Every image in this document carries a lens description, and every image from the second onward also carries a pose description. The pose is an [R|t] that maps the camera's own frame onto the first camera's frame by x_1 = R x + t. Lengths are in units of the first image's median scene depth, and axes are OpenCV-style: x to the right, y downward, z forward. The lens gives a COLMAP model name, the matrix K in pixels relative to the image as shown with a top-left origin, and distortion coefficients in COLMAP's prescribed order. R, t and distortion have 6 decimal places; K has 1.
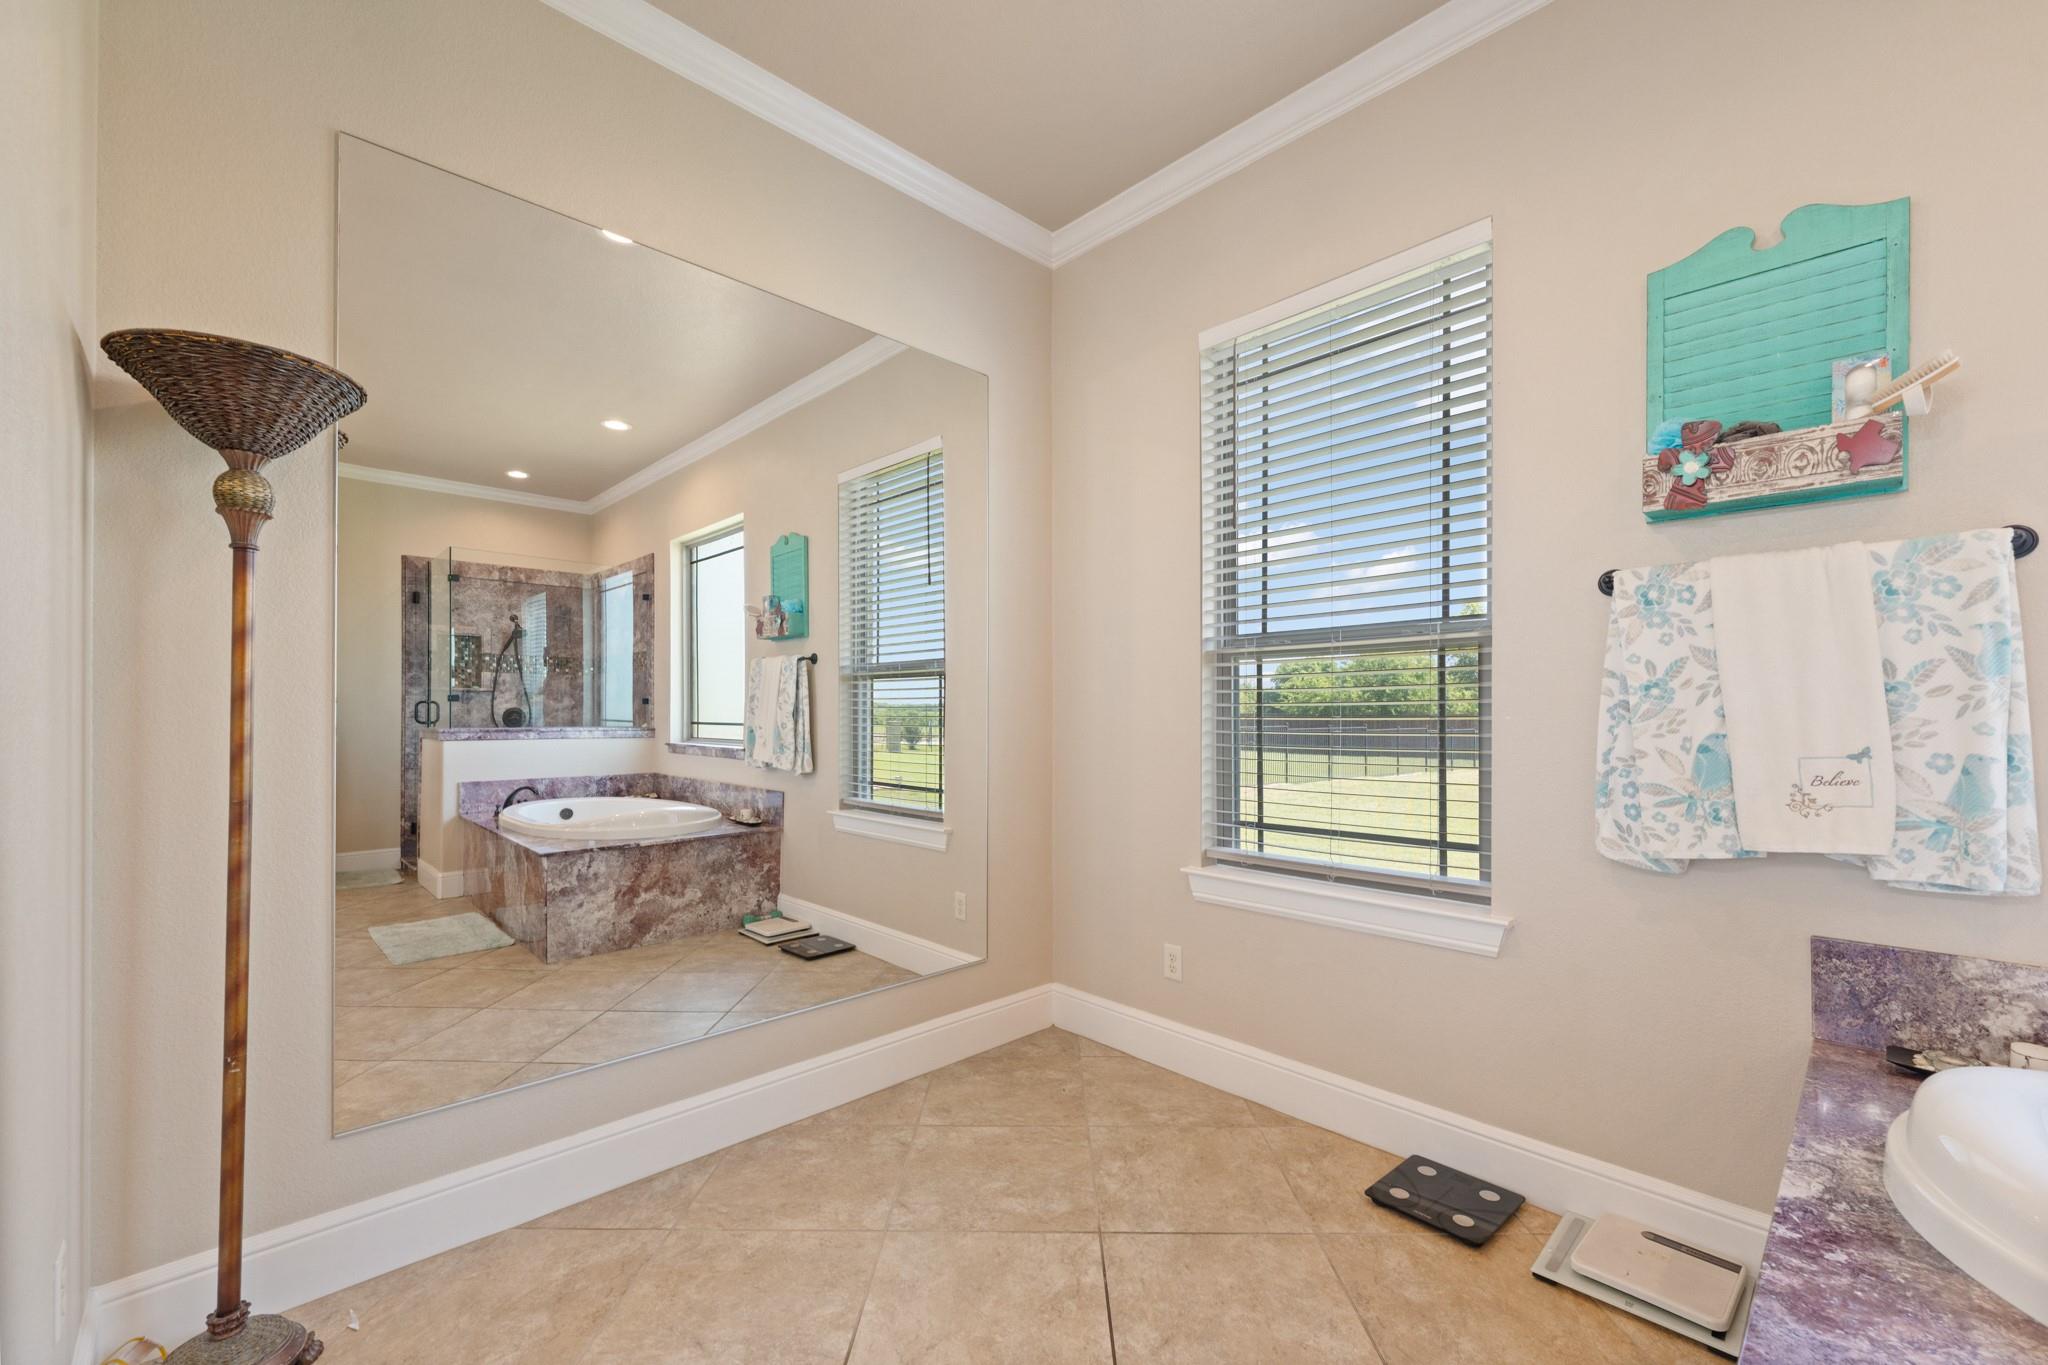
lens RADIAL K [[841.1, 0, 1030.5], [0, 841.1, 711.9], [0, 0, 1]] dist [-0.000225, -0.000342]
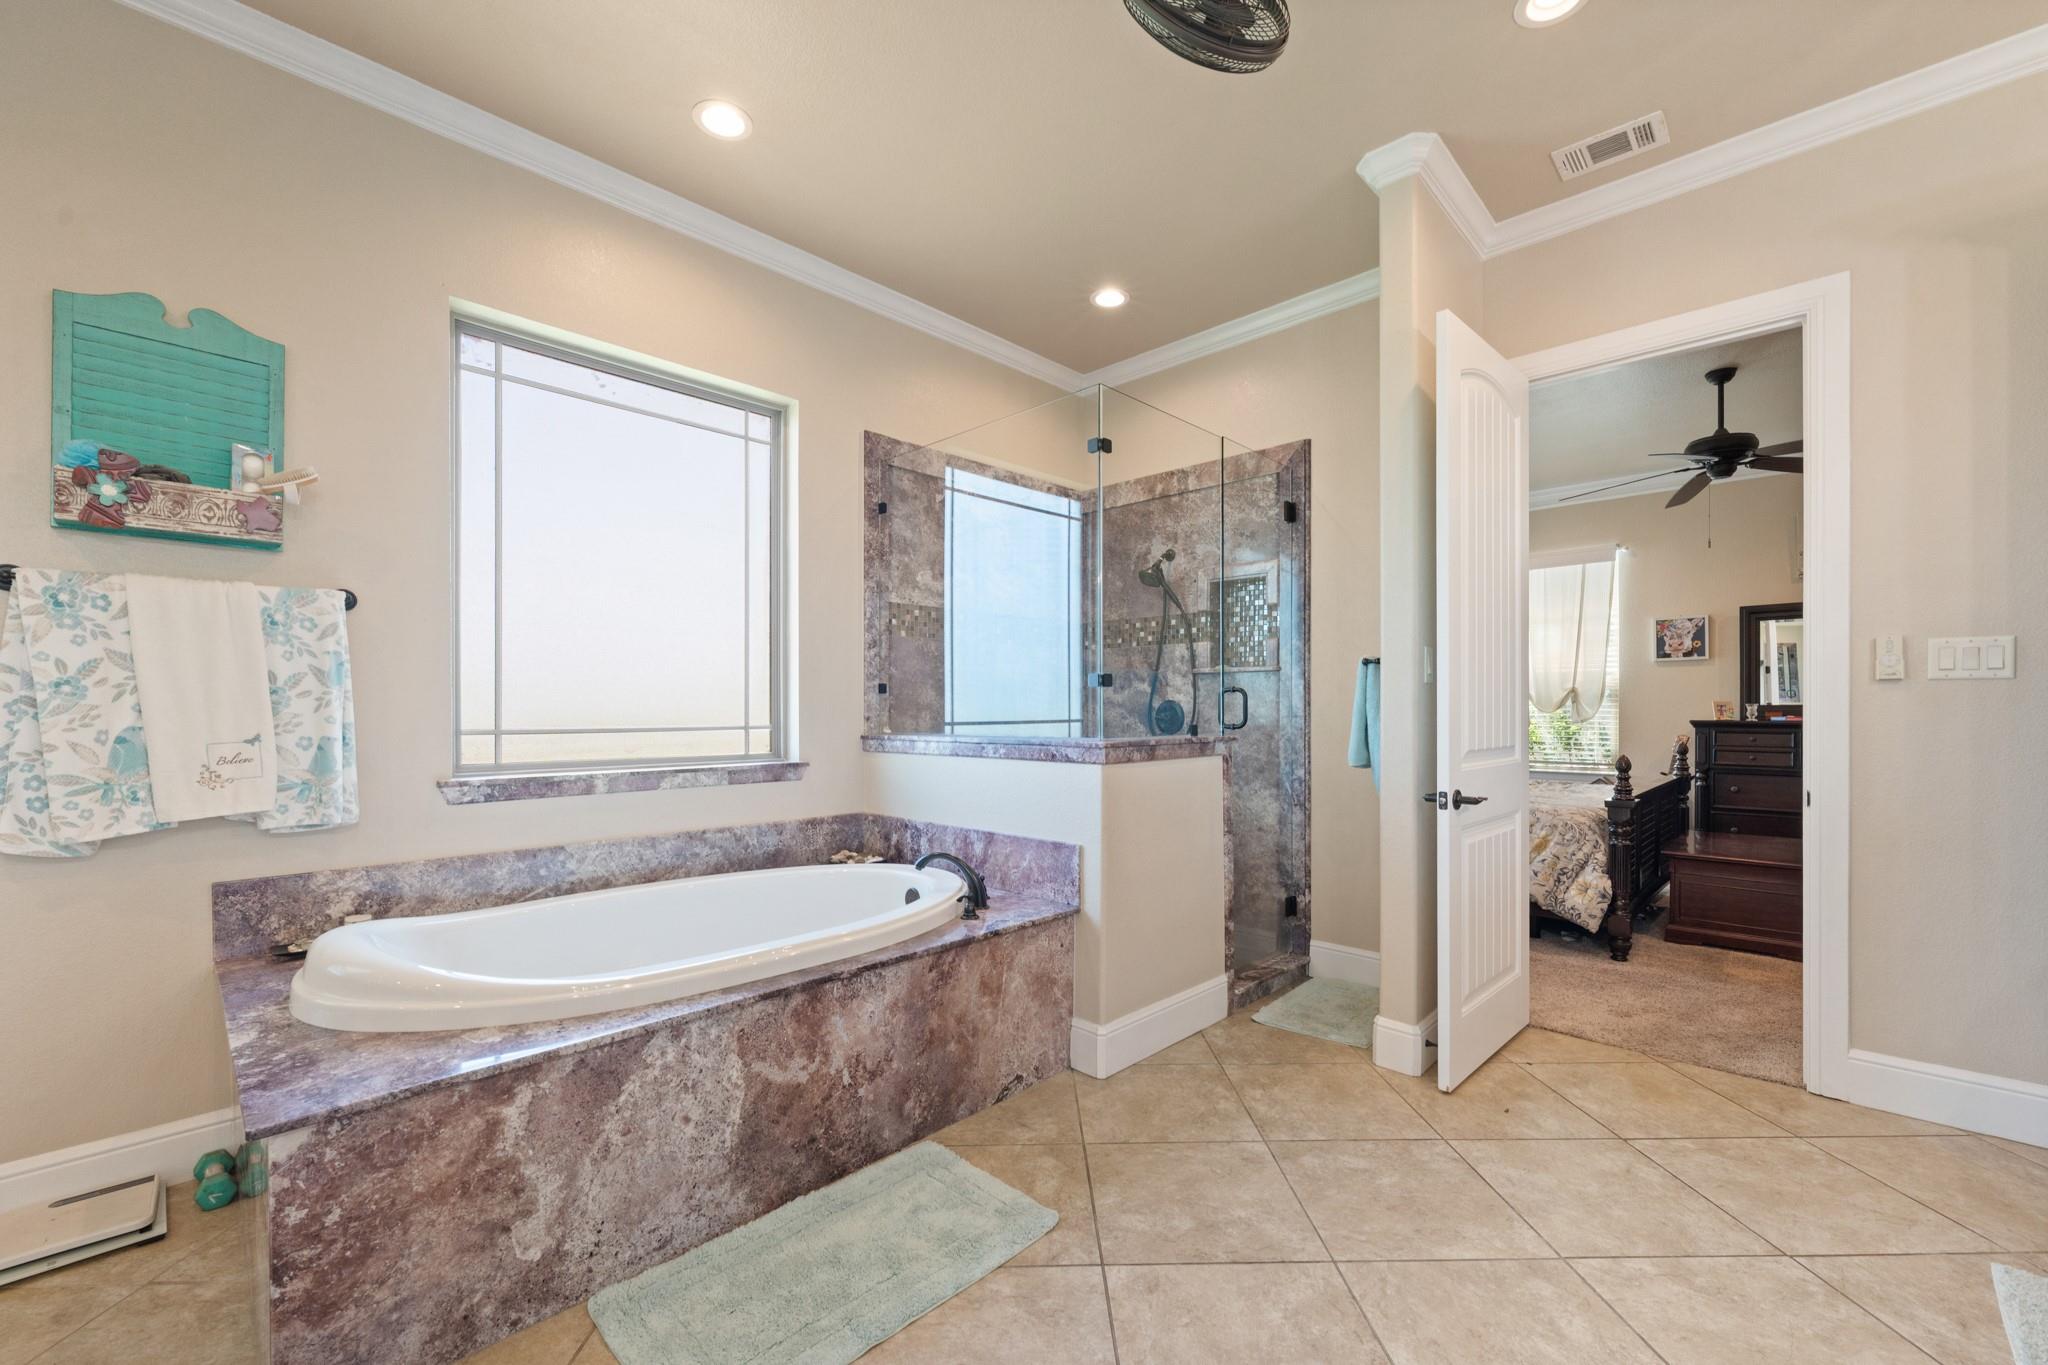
lens RADIAL K [[841.1, 0, 1022.9], [0, 841.1, 713.3], [0, 0, 1]] dist [-0.000225, -0.000342]
pose [[-0.019959, -0.001458, 0.999800, -0.381925], [-0.002666, 0.999995, 0.001405, 0.002807], [-0.999797, -0.002638, -0.019962, -0.211224]]
